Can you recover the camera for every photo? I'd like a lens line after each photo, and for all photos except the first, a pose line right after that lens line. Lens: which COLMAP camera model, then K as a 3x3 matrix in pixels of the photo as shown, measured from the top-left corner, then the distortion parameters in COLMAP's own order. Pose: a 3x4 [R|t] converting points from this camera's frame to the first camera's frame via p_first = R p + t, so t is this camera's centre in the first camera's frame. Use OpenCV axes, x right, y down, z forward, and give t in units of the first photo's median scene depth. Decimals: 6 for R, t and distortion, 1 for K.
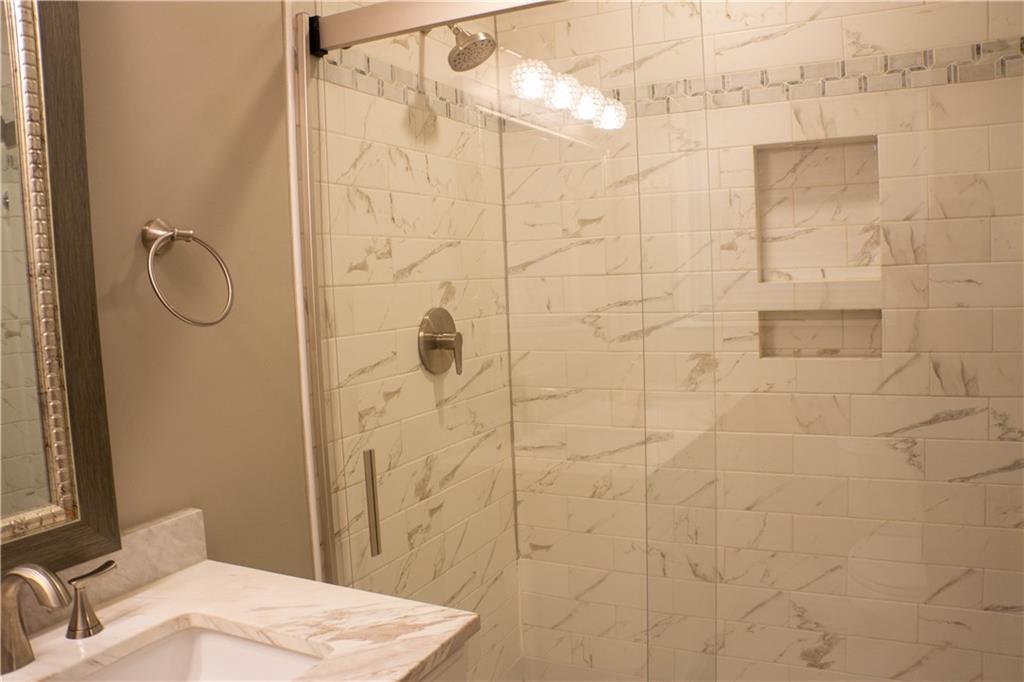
lens RADIAL K [[805.5, 0, 512.1], [0, 805.5, 339.5], [0, 0, 1]] dist [-0.058598, -0.003083]
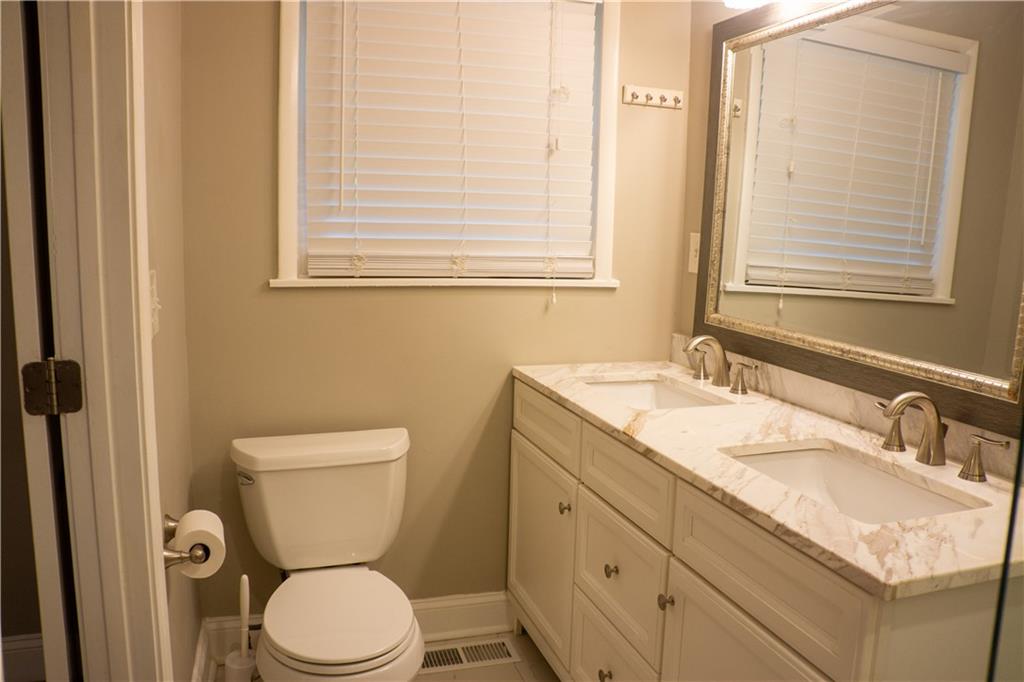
lens RADIAL K [[805.5, 0, 512.2], [0, 805.5, 342.2], [0, 0, 1]] dist [-0.058598, -0.003083]
pose [[-0.706784, 0.127816, -0.695787, 0.873954], [-0.060207, 0.969106, 0.239183, -0.112190], [0.704863, 0.210942, -0.677253, 1.295137]]
